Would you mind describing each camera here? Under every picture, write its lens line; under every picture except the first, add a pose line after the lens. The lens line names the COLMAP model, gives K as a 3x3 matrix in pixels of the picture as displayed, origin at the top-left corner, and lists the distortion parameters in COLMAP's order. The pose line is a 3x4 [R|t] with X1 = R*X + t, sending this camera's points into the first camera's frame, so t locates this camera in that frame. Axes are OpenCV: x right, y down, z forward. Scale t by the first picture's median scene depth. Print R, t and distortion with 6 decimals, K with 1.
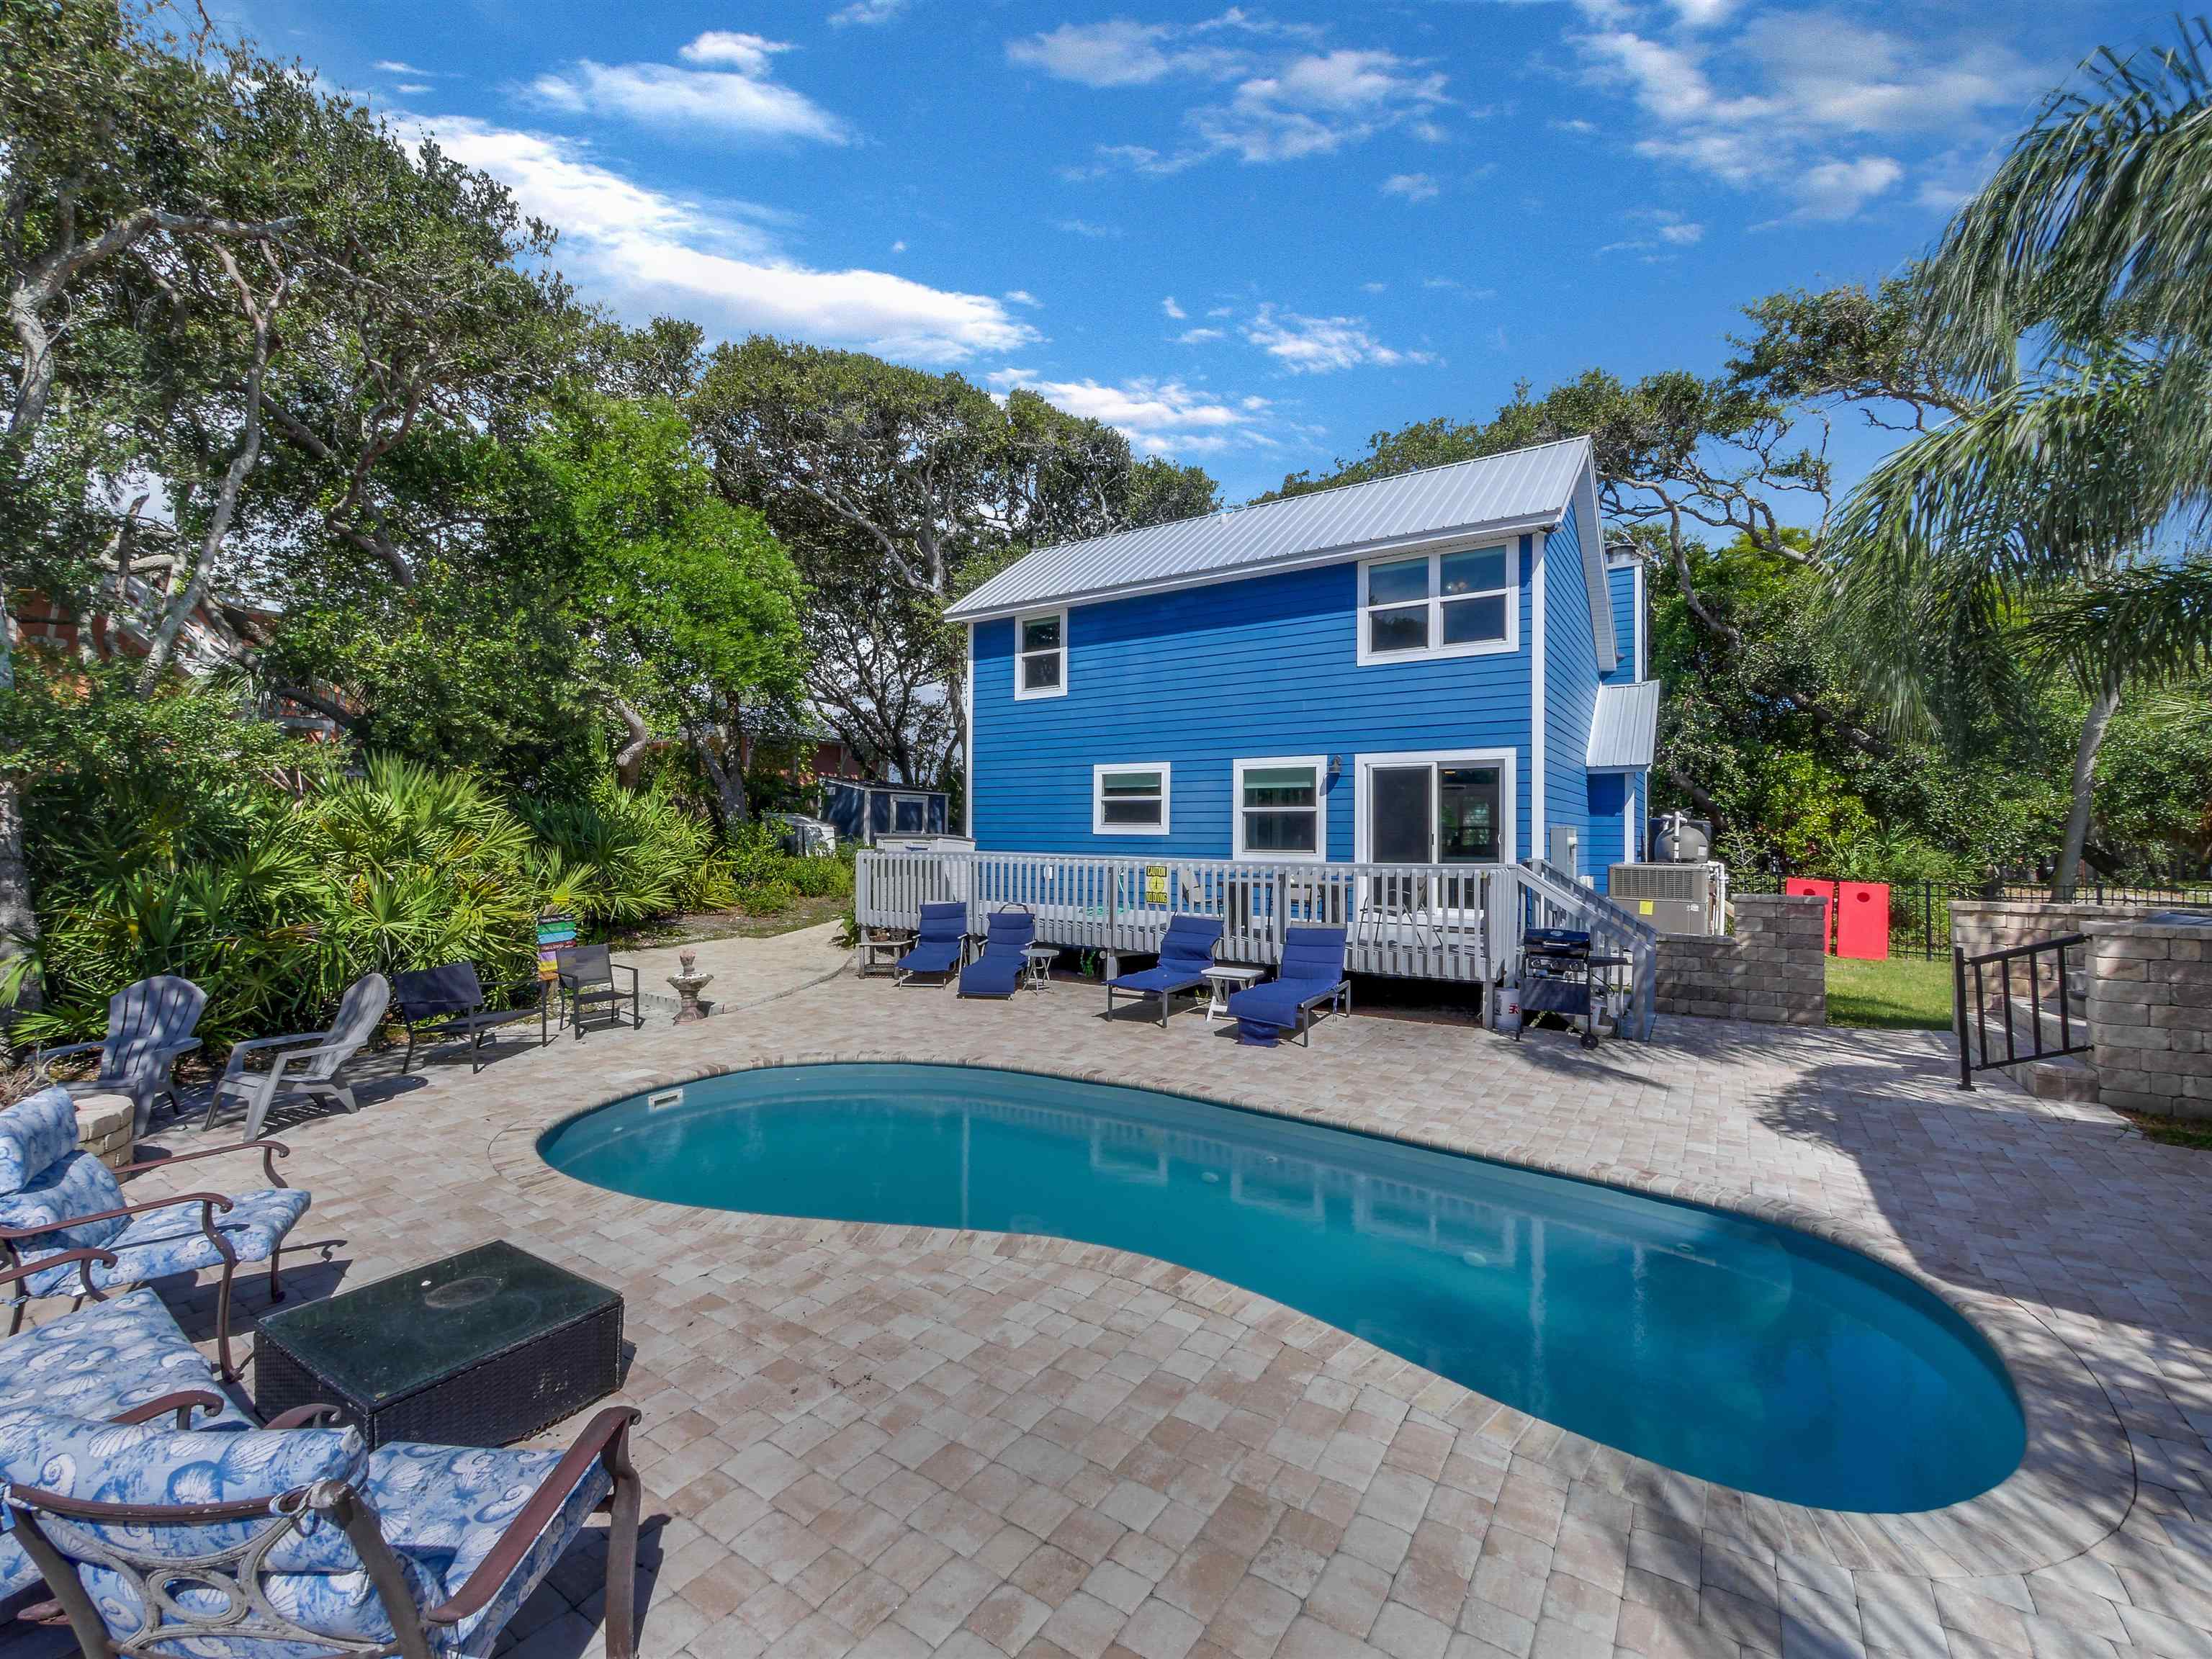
lens RADIAL K [[915.0, 0, 1104.3], [0, 915.0, 813.7], [0, 0, 1]] dist [0.000415, -0.004496]
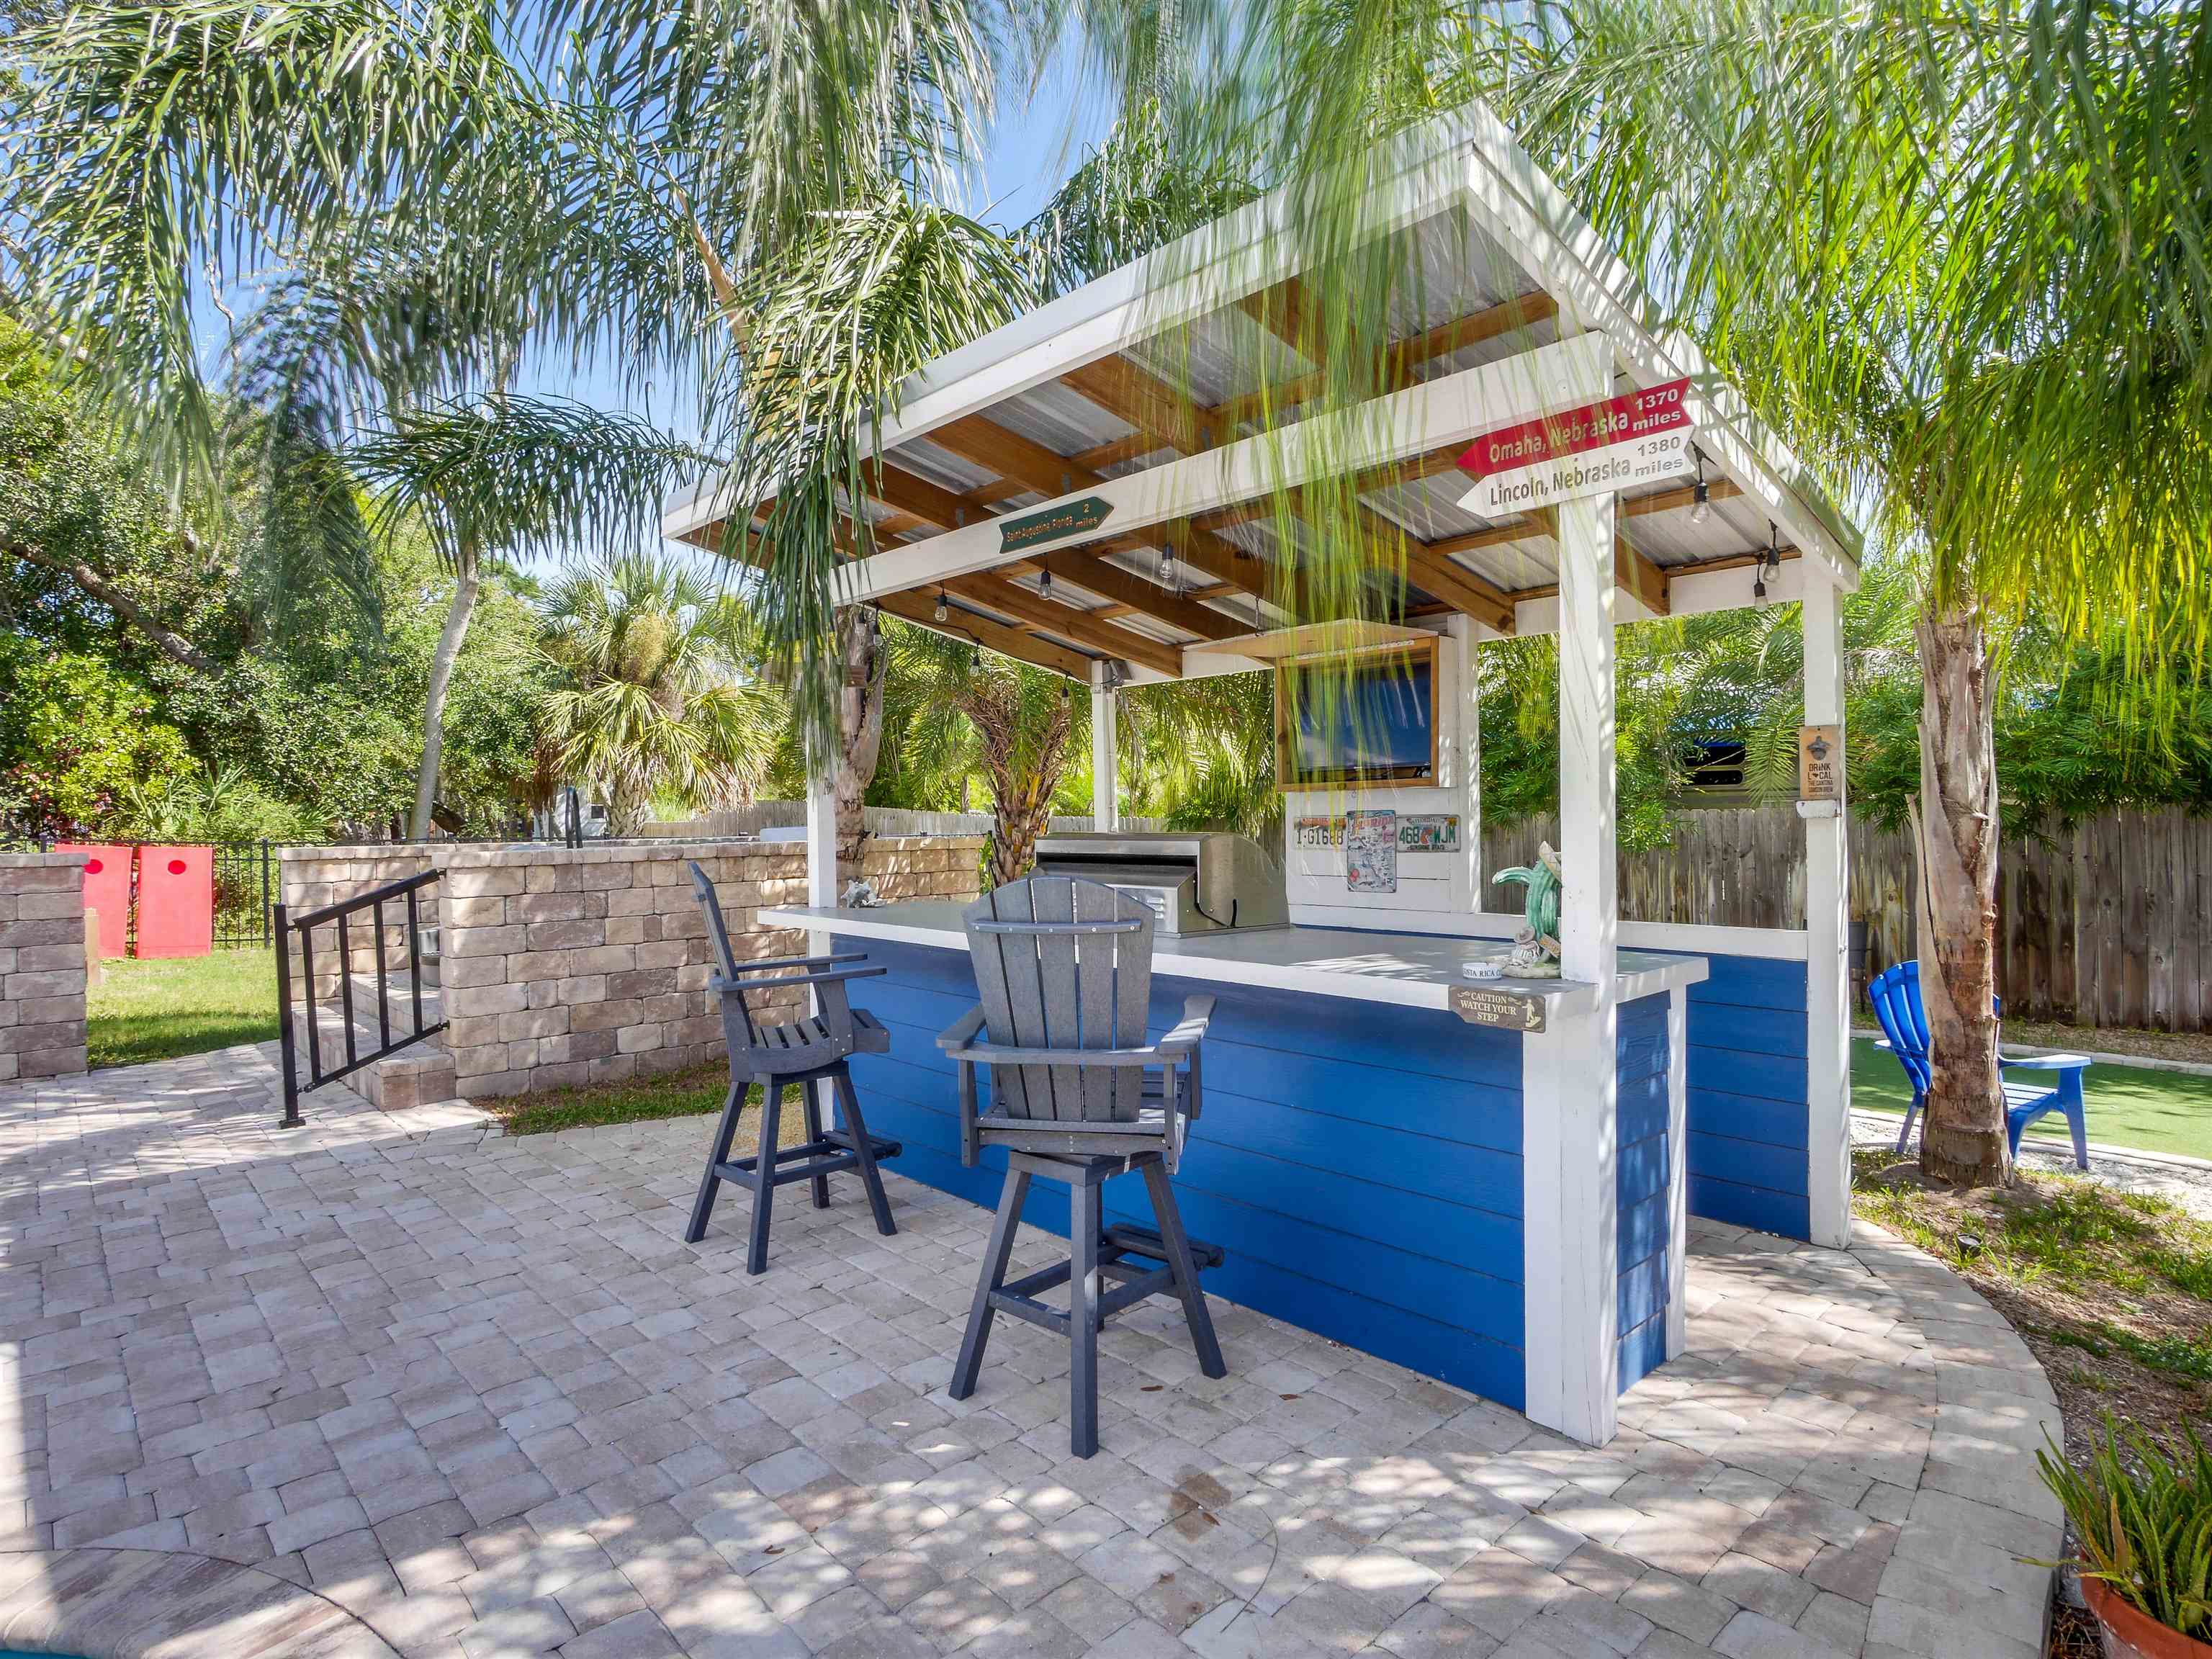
lens RADIAL K [[1181.6, 0, 1106.0], [0, 1181.6, 829.5], [0, 0, 1]] dist [0.003077, 0.001821]
pose [[0.229358, -0.021971, 0.973094, 0.125272], [-0.012917, 0.999588, 0.025614, 0.030343], [-0.973256, -0.018444, 0.228980, 0.117897]]
